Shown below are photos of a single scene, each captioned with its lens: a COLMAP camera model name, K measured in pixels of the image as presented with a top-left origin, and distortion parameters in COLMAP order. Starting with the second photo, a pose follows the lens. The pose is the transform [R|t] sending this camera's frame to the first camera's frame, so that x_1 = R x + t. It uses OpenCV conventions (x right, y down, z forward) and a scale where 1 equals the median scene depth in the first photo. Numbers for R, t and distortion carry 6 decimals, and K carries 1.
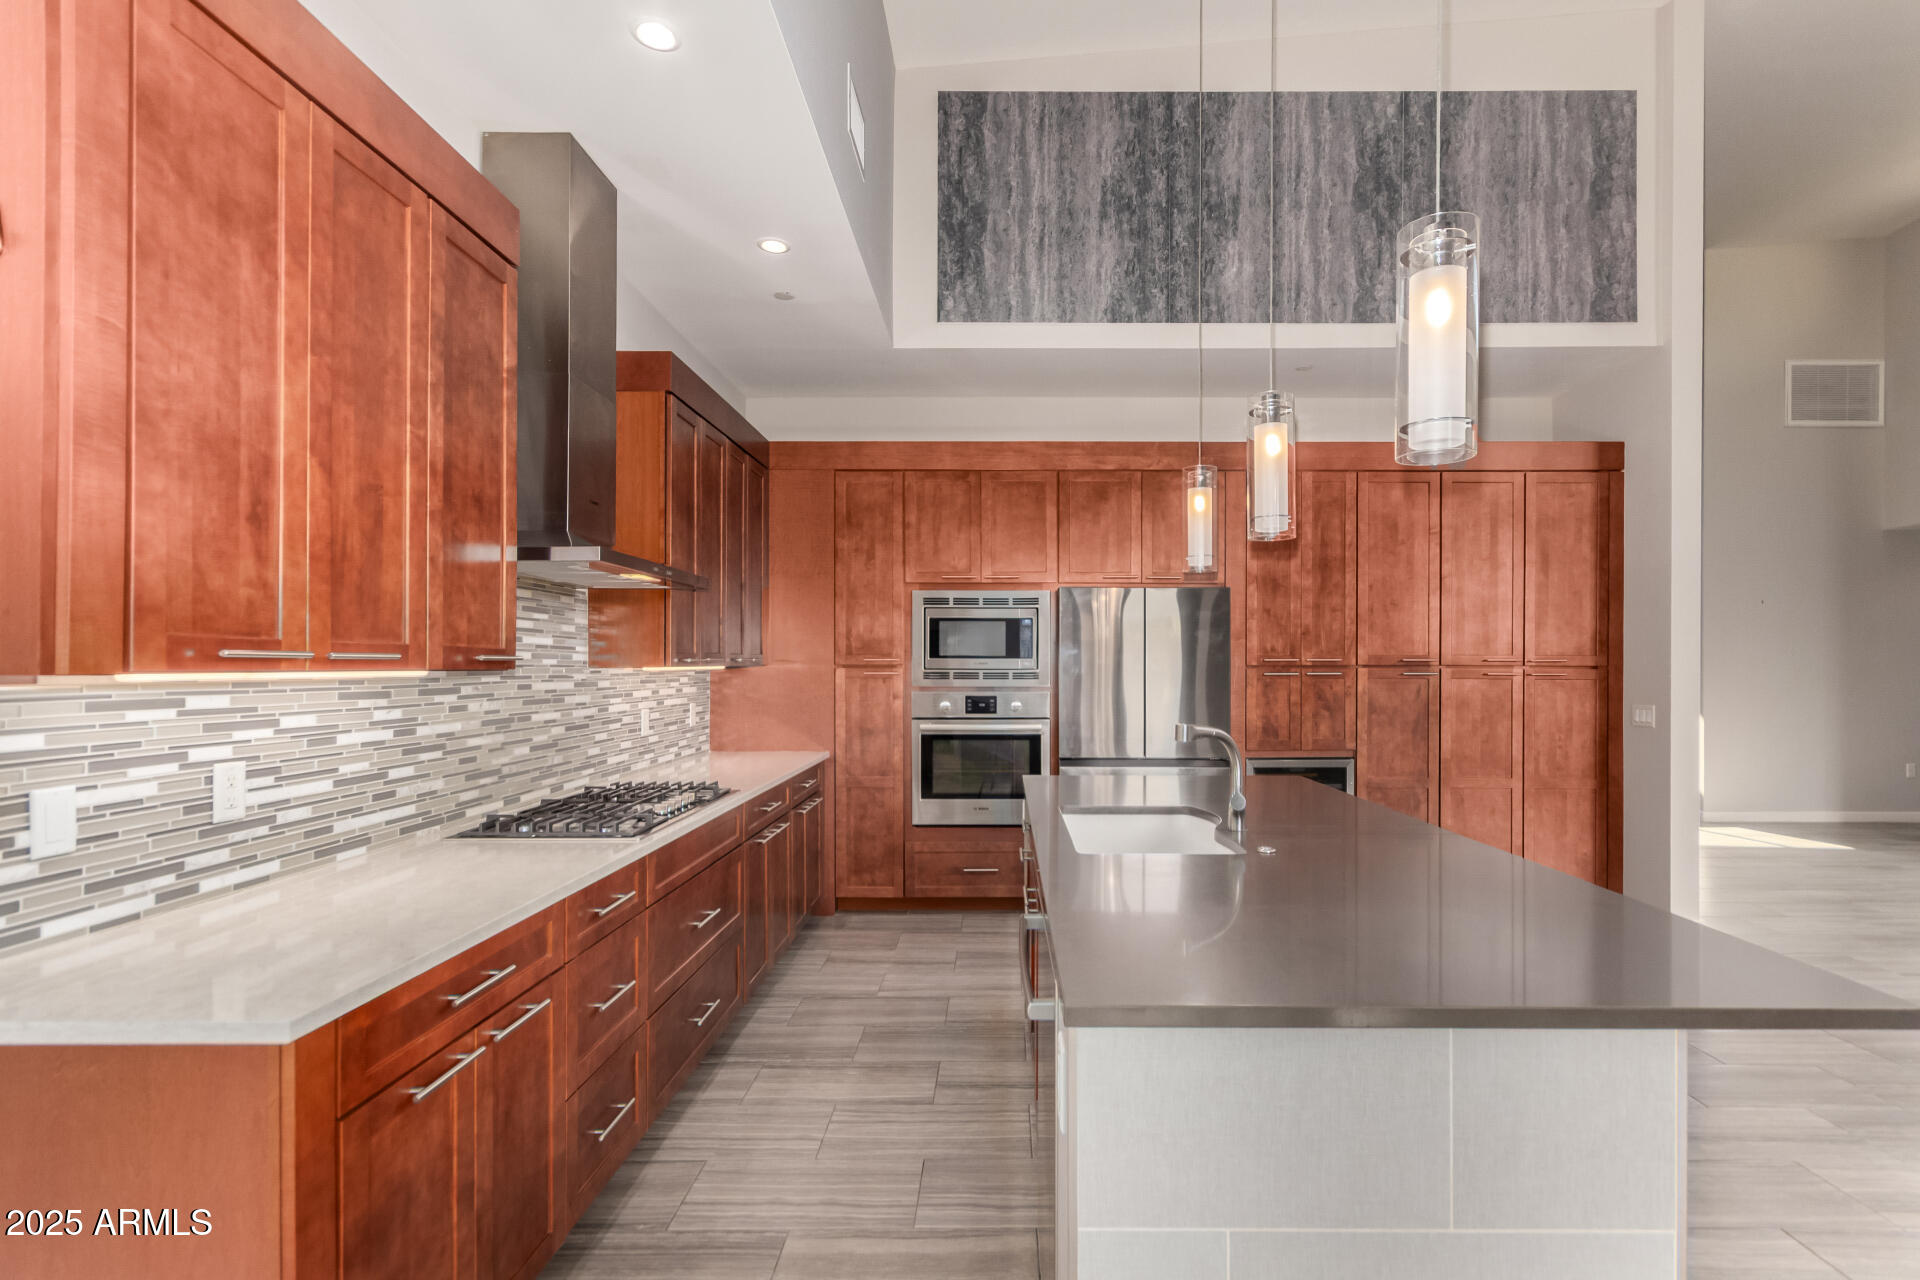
lens RADIAL K [[899.1, 0, 1001.9], [0, 899.1, 660.3], [0, 0, 1]] dist [0.002818, 0.000665]
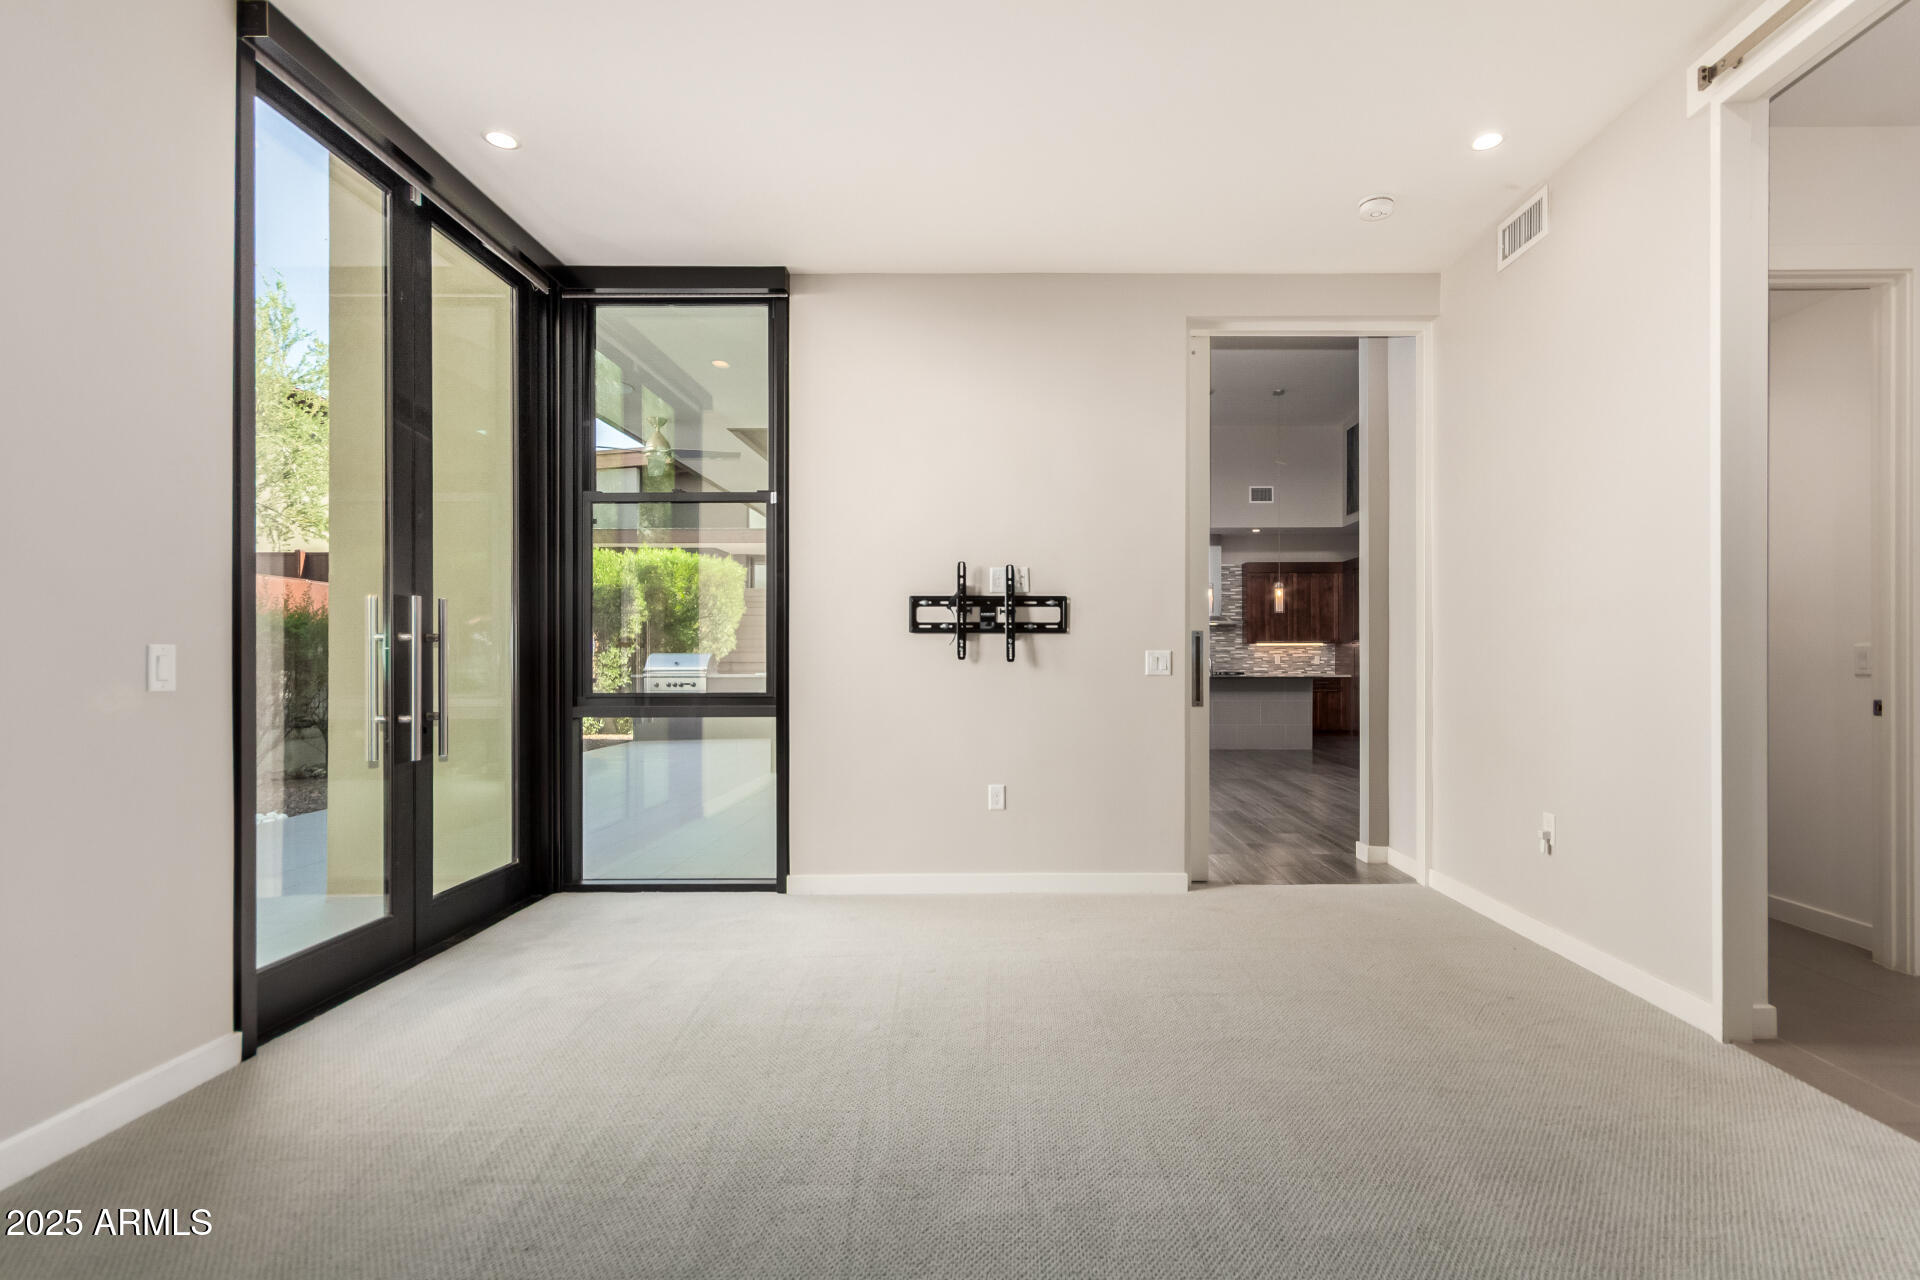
lens RADIAL K [[896.0, 0, 966.2], [0, 896.0, 658.8], [0, 0, 1]] dist [-0.001276, -0.000478]
pose [[-0.046470, -0.004983, -0.998907, 2.667333], [0.001971, 0.999985, -0.005080, 0.068026], [0.998918, -0.002205, -0.046459, -0.026089]]
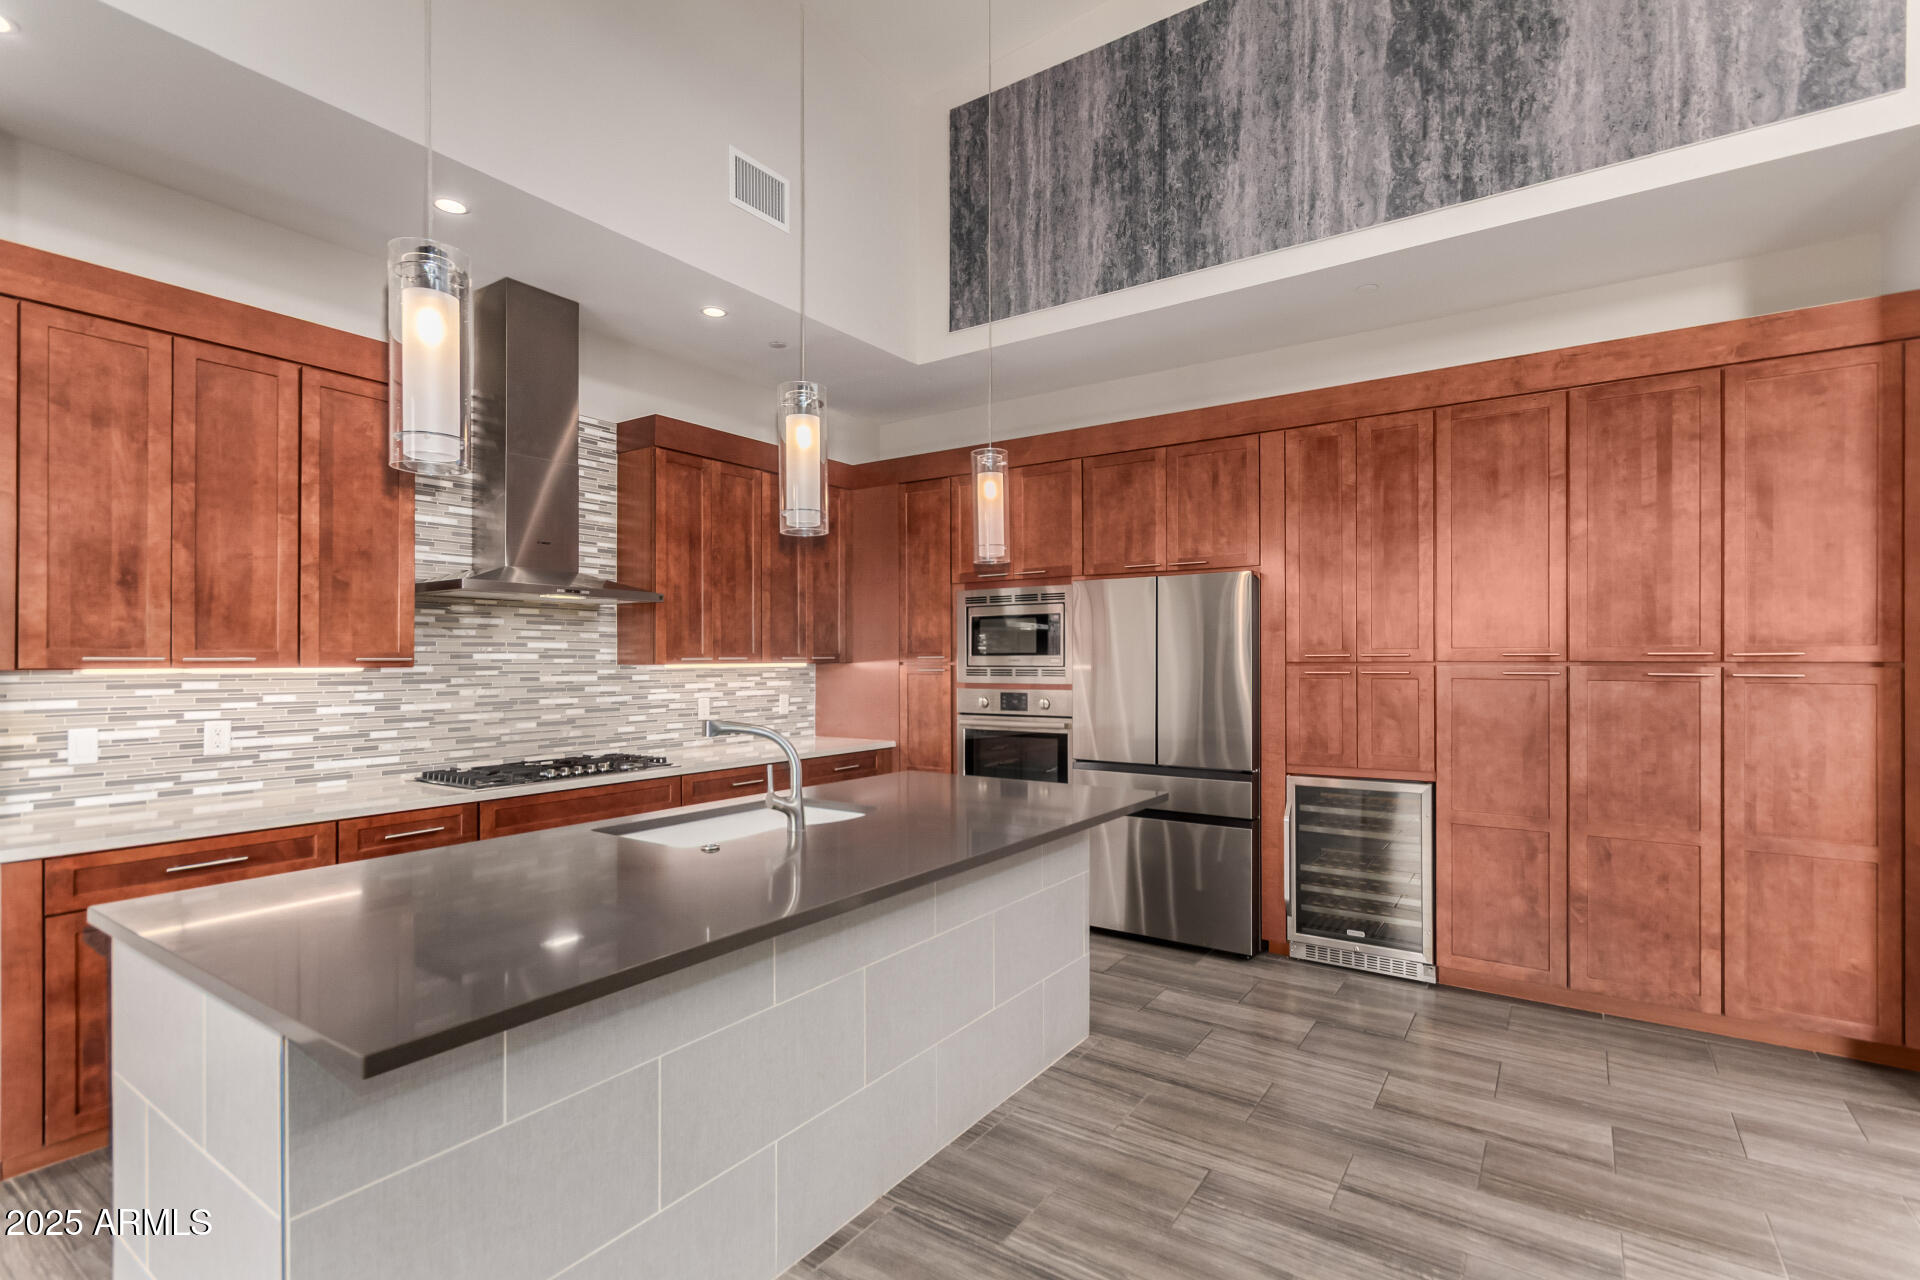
lens RADIAL K [[888.6, 0, 963.5], [0, 888.6, 655.2], [0, 0, 1]] dist [0.004349, -0.000324]
pose [[0.828397, -0.005472, -0.560114, 0.514941], [0.005175, 0.999984, -0.002116, -0.000526], [0.560117, -0.001146, 0.828413, 0.157135]]
